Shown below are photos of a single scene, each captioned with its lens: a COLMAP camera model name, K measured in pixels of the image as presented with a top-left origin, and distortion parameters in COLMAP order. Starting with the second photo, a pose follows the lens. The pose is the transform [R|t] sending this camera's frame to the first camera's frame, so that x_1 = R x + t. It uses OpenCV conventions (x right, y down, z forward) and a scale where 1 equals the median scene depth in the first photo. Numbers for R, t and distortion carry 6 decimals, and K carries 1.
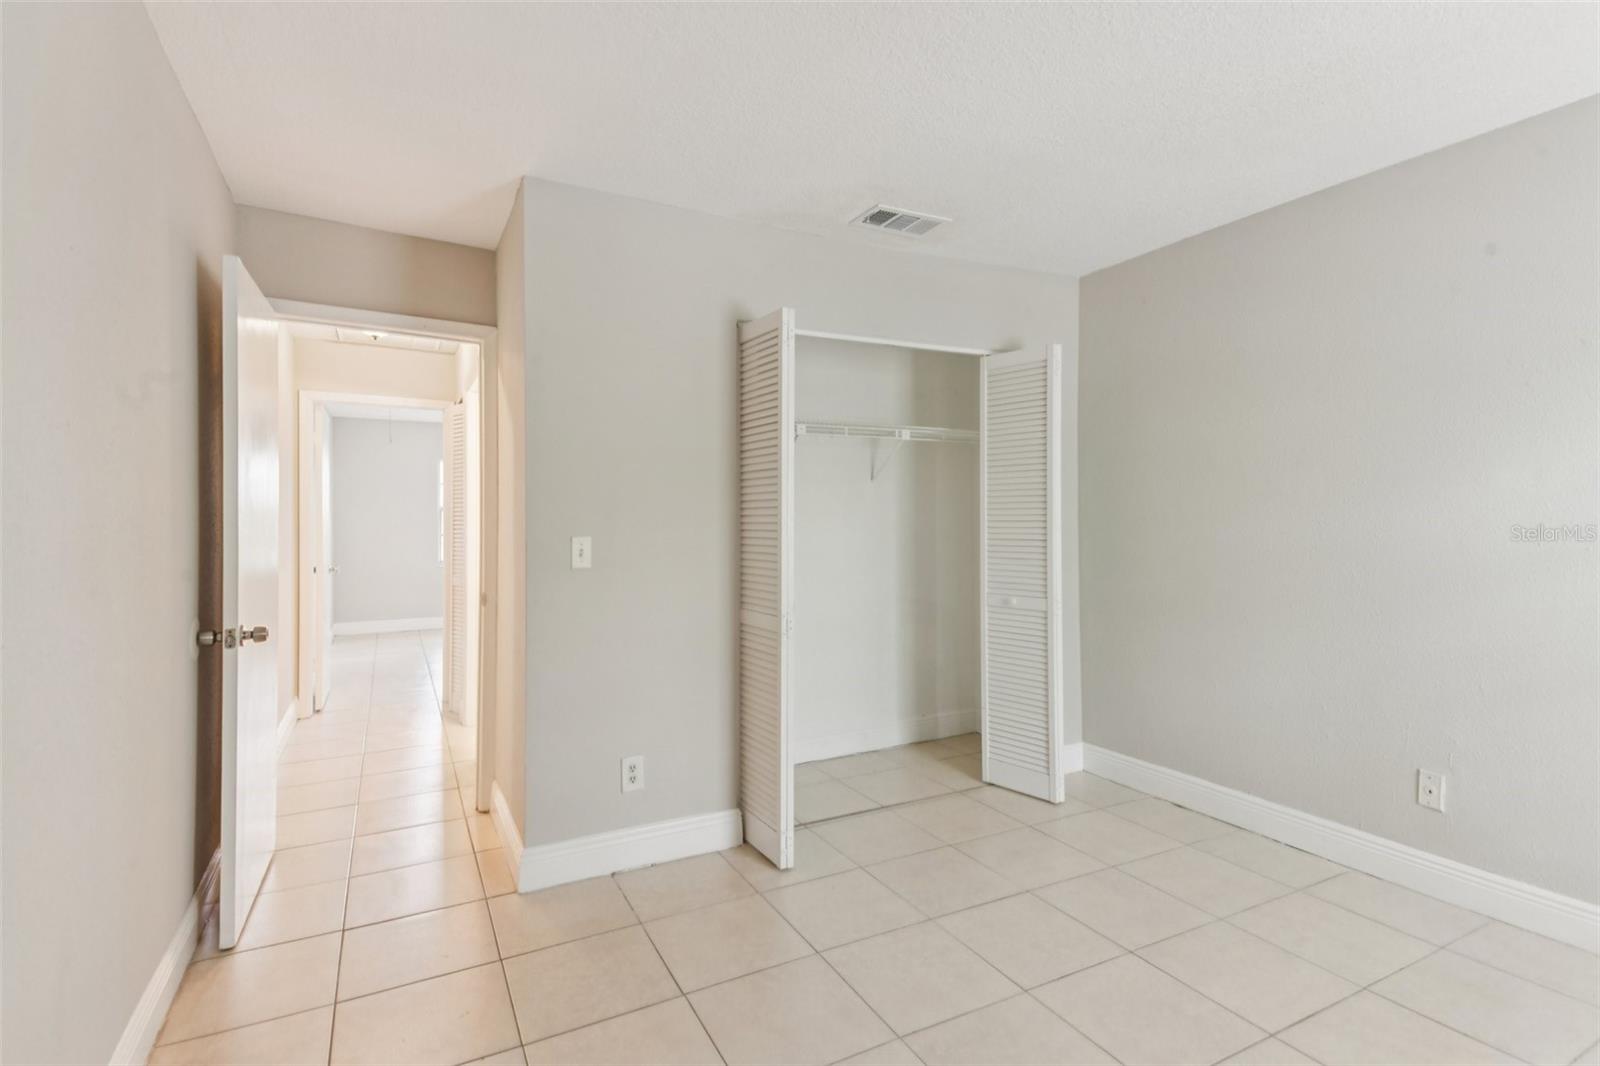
lens RADIAL K [[771.9, 0, 800.0], [0, 771.9, 523.8], [0, 0, 1]] dist [0.082592, -0.000068]
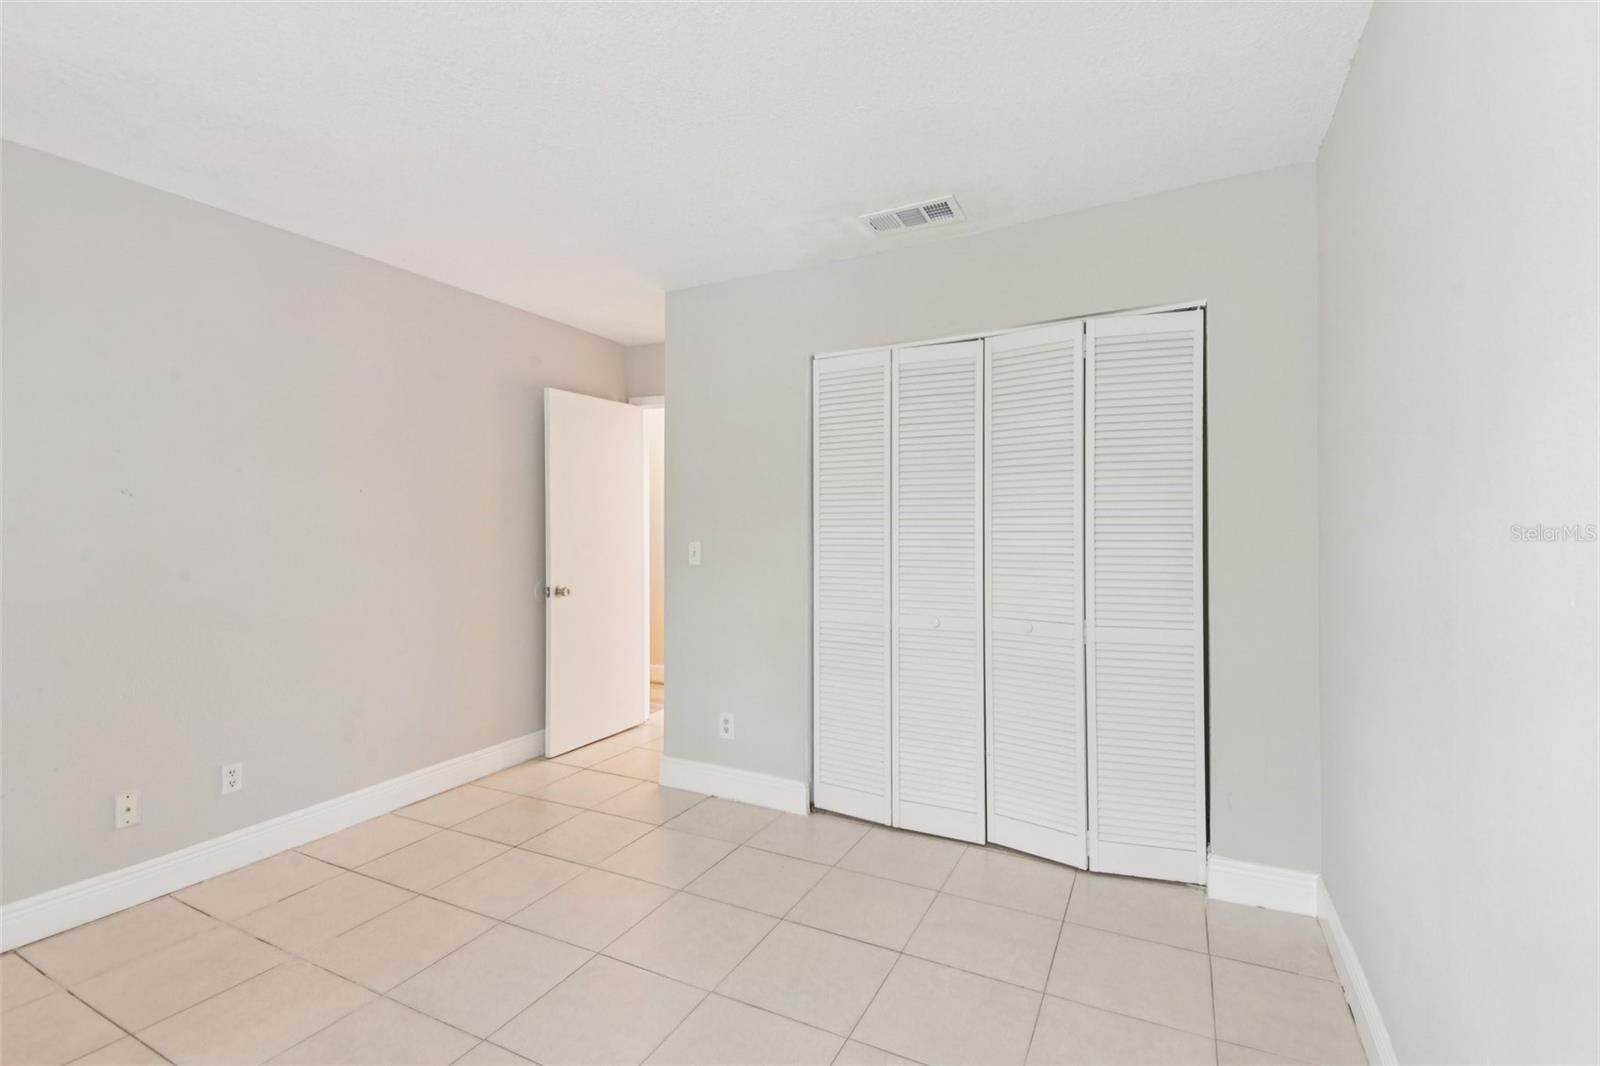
lens RADIAL K [[718.9, 0, 803.5], [0, 718.9, 512.9], [0, 0, 1]] dist [0.002573, 0.000186]
pose [[0.564489, -0.020514, -0.825186, 0.863567], [0.004327, 0.999751, -0.021893, -0.005372], [0.825429, 0.008787, 0.564437, 0.440979]]
